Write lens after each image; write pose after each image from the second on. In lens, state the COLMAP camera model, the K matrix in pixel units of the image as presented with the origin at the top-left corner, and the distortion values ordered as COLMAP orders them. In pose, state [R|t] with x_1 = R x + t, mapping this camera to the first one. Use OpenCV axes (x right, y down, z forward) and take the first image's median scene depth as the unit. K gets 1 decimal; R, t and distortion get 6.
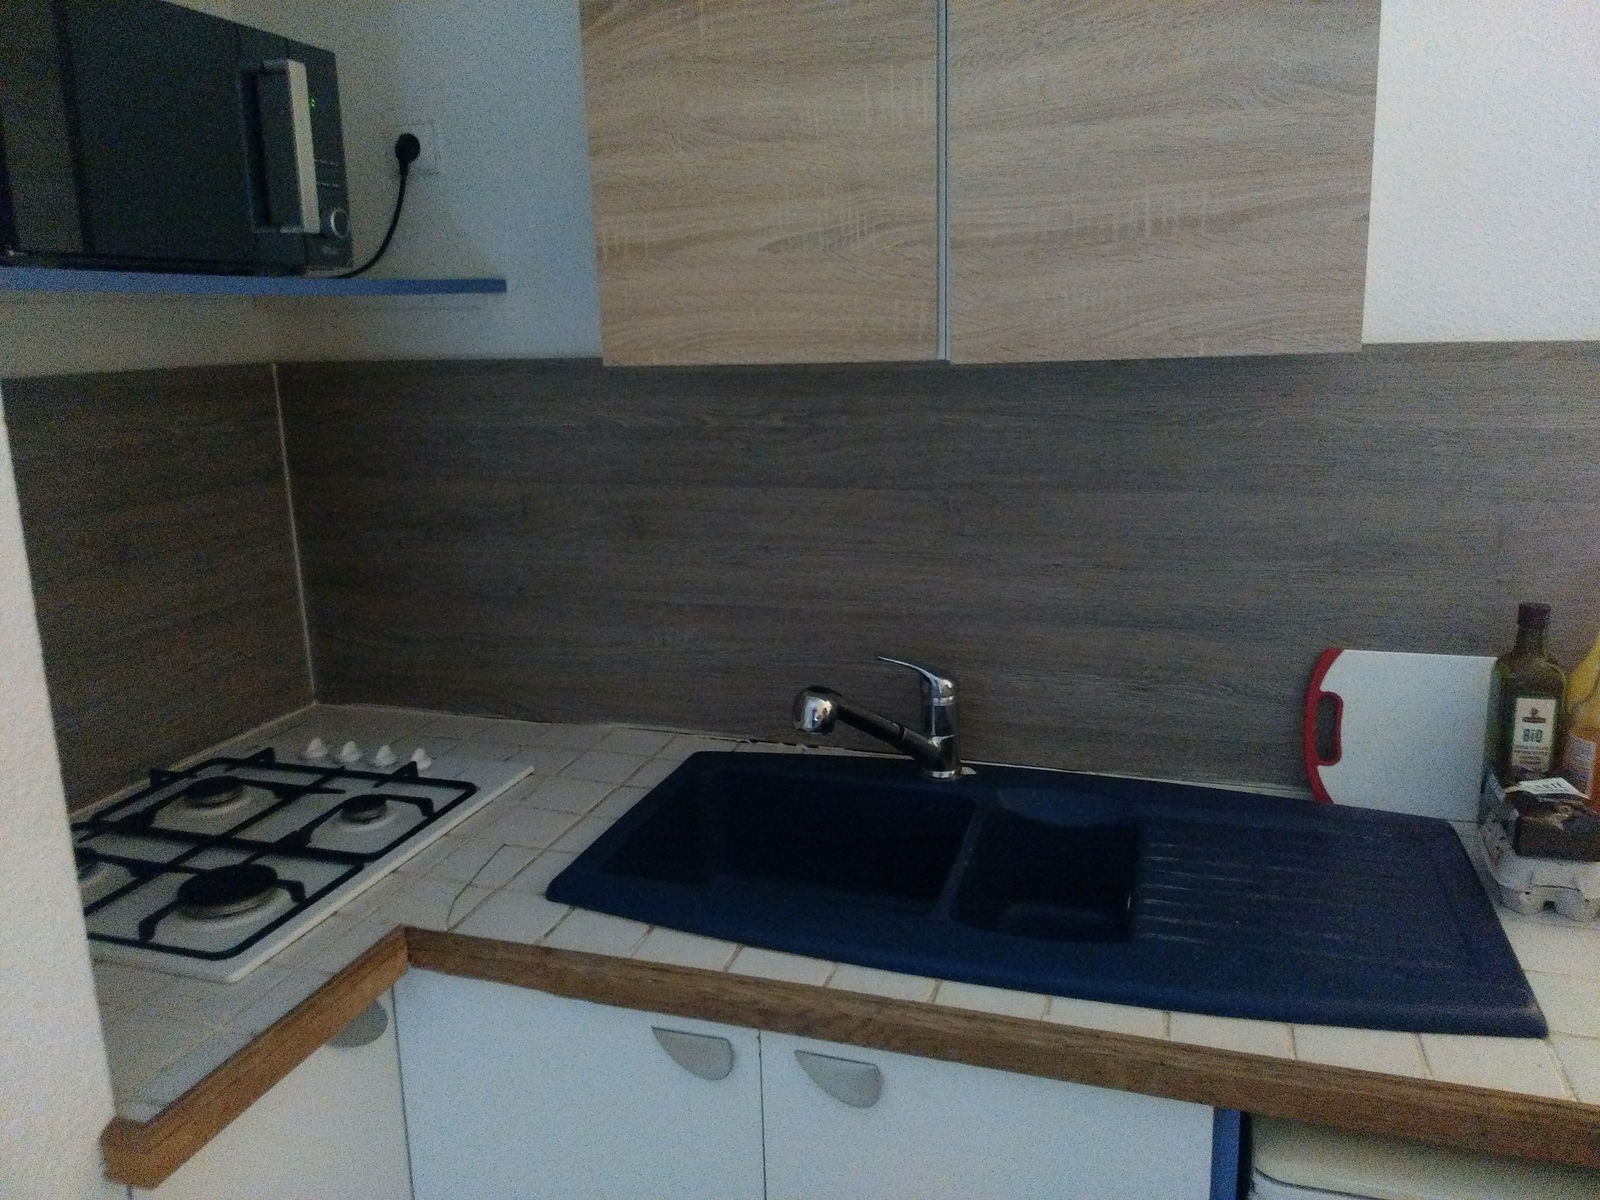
lens RADIAL K [[1174.2, 0, 792.5], [0, 1174.2, 574.0], [0, 0, 1]] dist [0.067148, -0.107782]
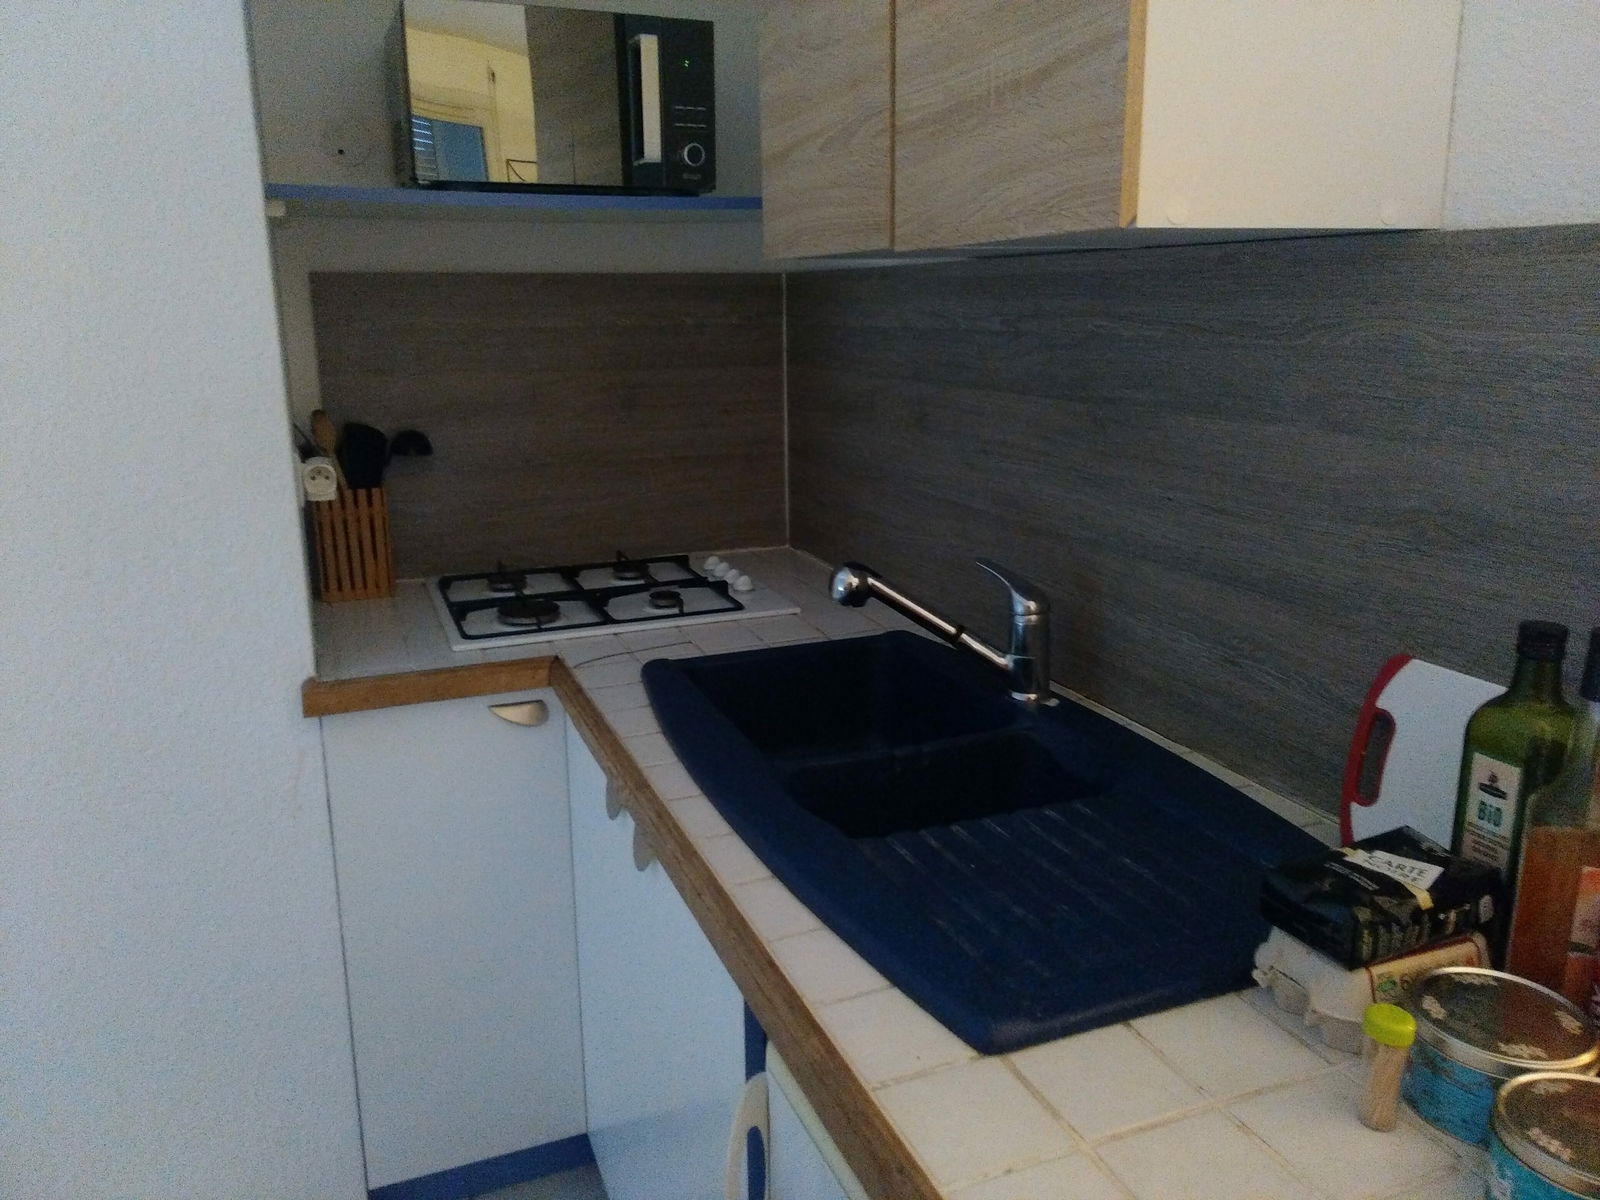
lens RADIAL K [[1174.2, 0, 792.5], [0, 1174.2, 574.0], [0, 0, 1]] dist [0.067148, -0.107782]
pose [[0.646544, 0.194251, -0.737731, 0.755510], [-0.166441, 0.979660, 0.112085, -0.004977], [0.744498, 0.050321, 0.665725, 0.231337]]
